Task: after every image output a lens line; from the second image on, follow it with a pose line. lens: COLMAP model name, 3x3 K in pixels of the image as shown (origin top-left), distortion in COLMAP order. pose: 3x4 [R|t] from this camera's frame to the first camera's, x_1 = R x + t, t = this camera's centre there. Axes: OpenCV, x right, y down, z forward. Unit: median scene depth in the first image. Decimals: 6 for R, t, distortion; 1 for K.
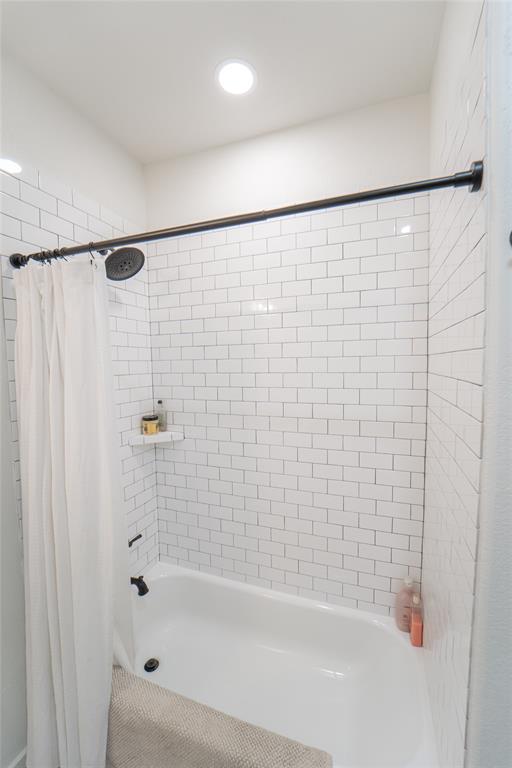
lens RADIAL K [[311.8, 0, 260.9], [0, 311.8, 384.1], [0, 0, 1]] dist [-0.024738, -0.000193]
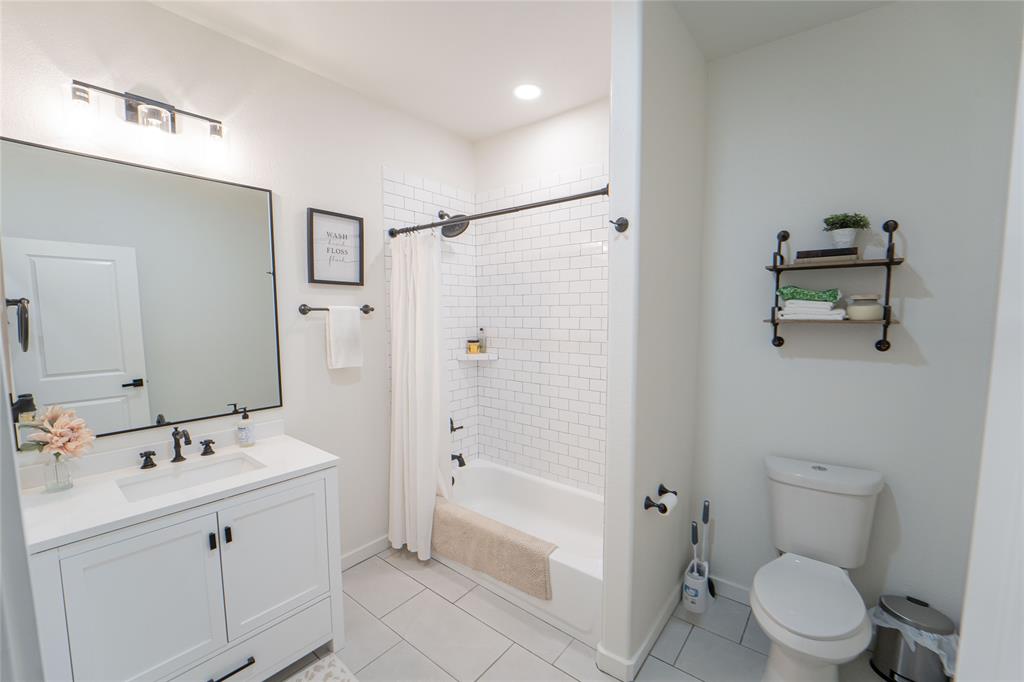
lens RADIAL K [[415.8, 0, 512.4], [0, 415.8, 351.6], [0, 0, 1]] dist [-0.024738, -0.000193]
pose [[0.946075, 0.042173, -0.321190, 0.363536], [-0.032131, 0.998817, 0.036507, 0.087218], [0.322349, -0.024218, 0.946311, -0.598719]]
